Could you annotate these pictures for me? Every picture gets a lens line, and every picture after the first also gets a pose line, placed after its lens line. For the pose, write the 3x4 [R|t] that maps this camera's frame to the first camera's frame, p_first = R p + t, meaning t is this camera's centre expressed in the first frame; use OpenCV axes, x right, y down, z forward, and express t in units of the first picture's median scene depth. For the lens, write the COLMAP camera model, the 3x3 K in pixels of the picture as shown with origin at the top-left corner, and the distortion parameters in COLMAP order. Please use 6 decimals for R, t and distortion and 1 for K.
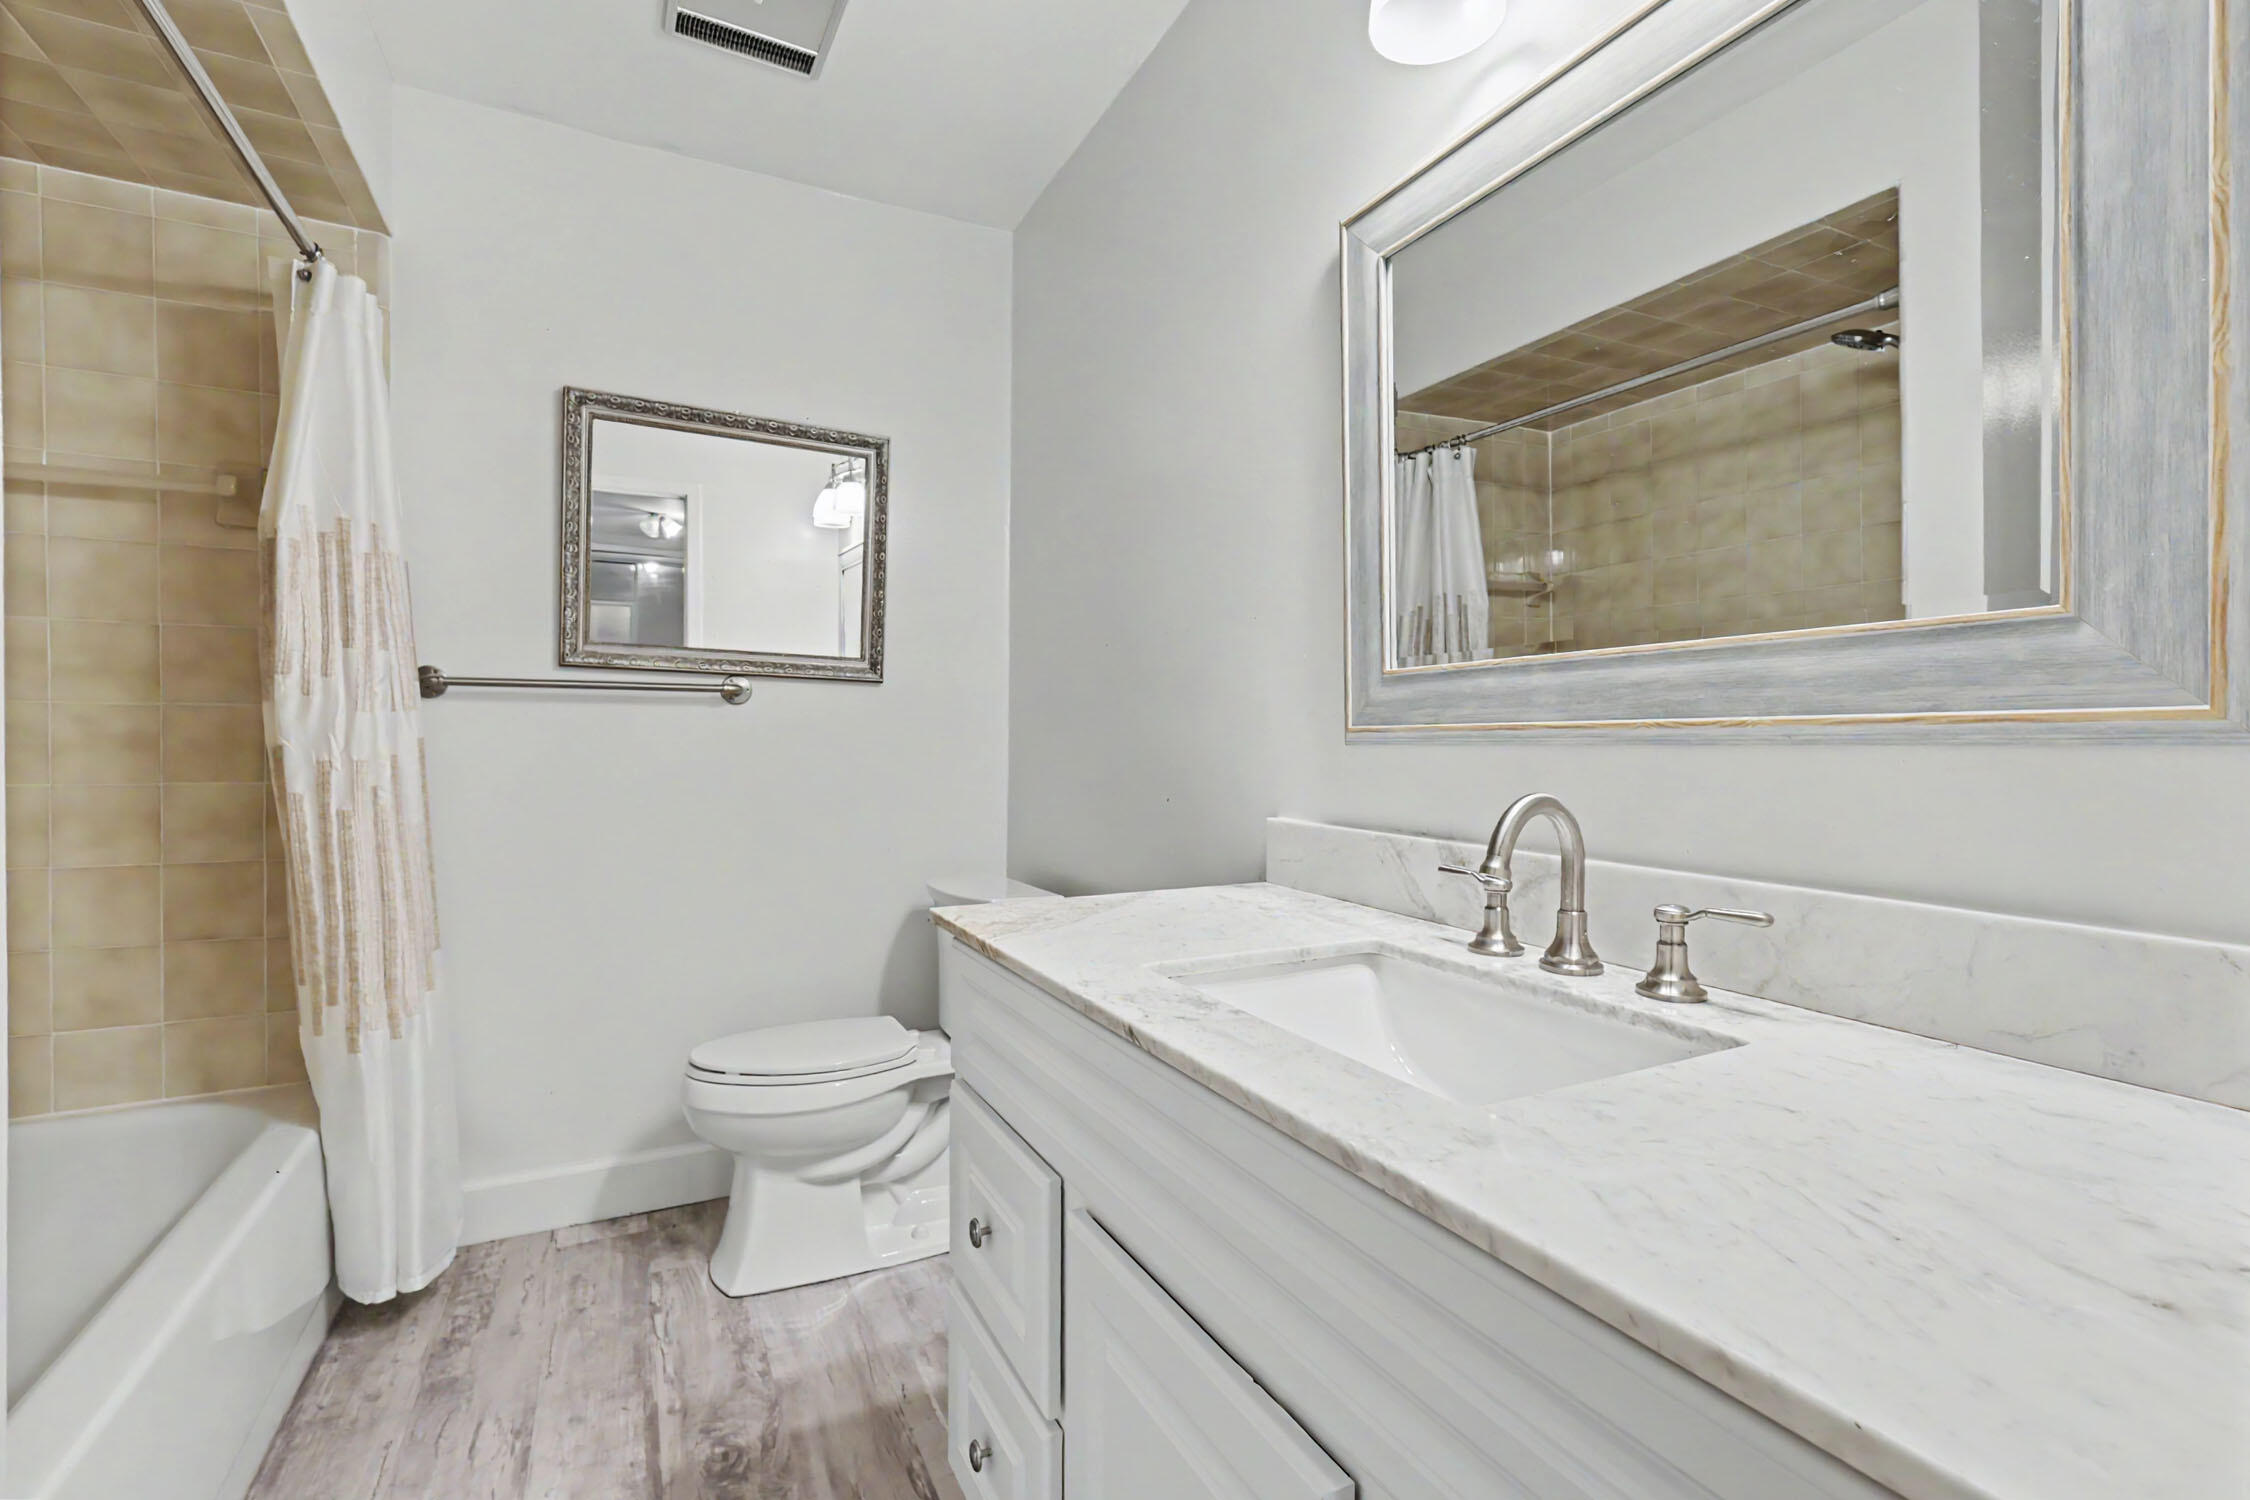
lens RADIAL K [[991.7, 0, 1130.8], [0, 991.7, 743.0], [0, 0, 1]] dist [0.004668, -0.000165]
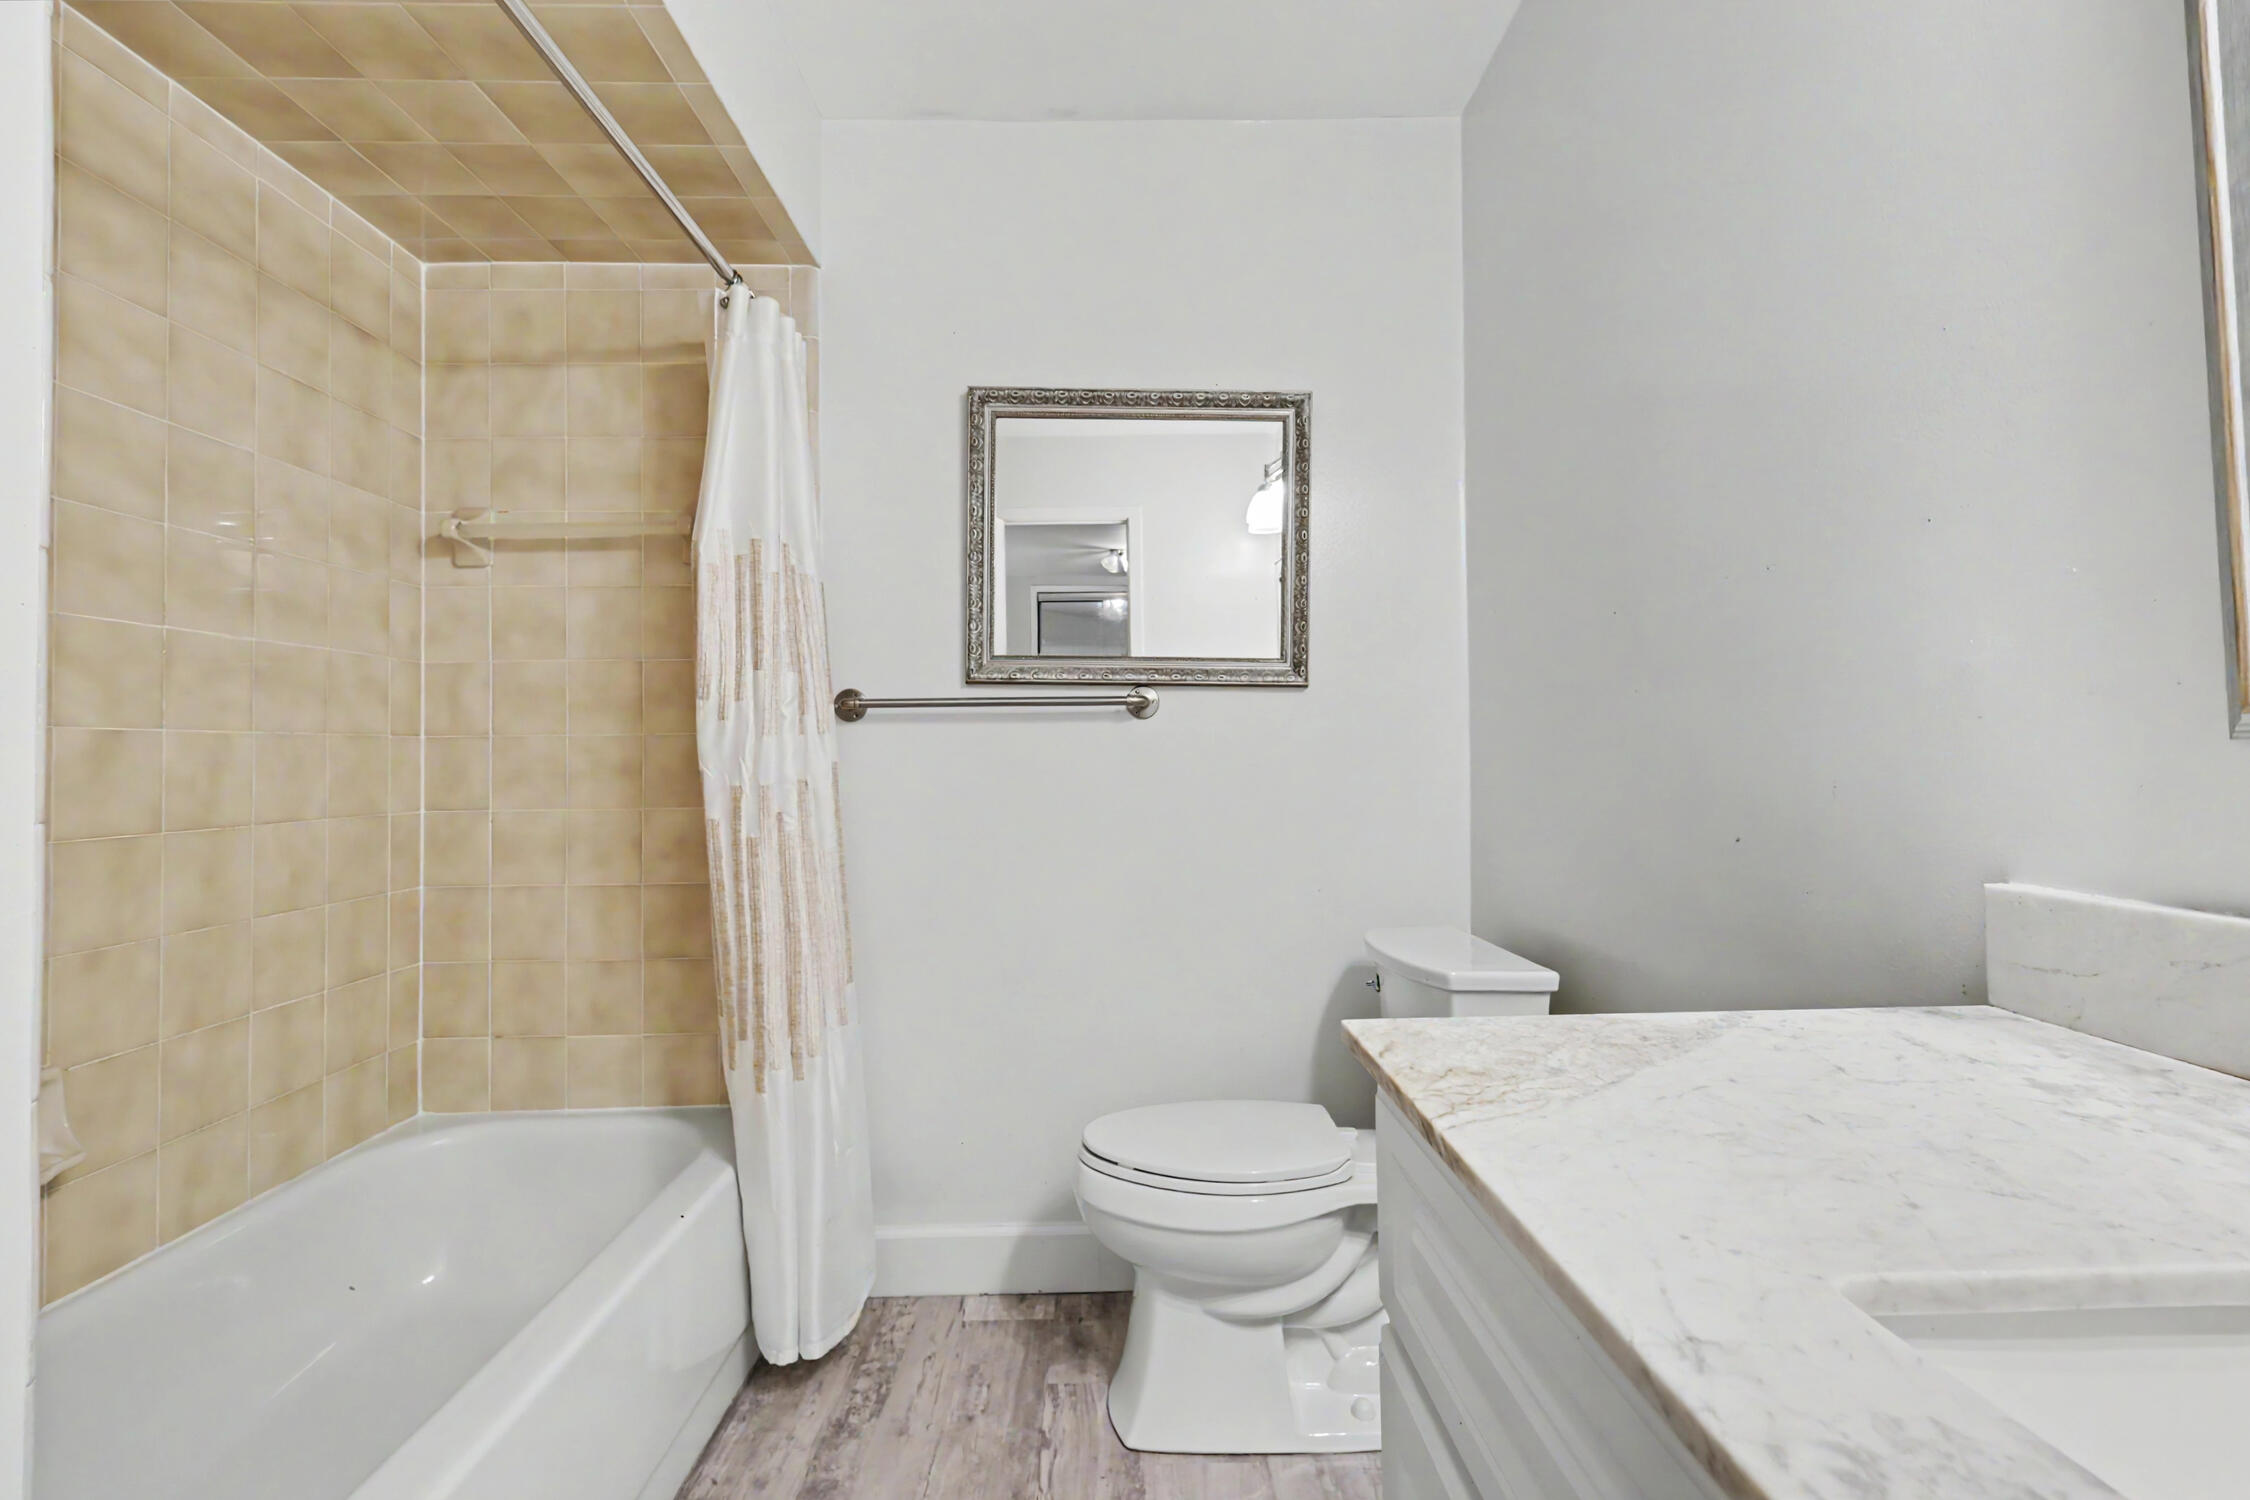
lens RADIAL K [[991.7, 0, 1130.8], [0, 991.7, 743.0], [0, 0, 1]] dist [0.004668, -0.000165]
pose [[0.899819, -0.025027, -0.435545, -0.032530], [0.016150, 0.999580, -0.024072, 0.004433], [0.435965, 0.014626, 0.899845, 0.255375]]
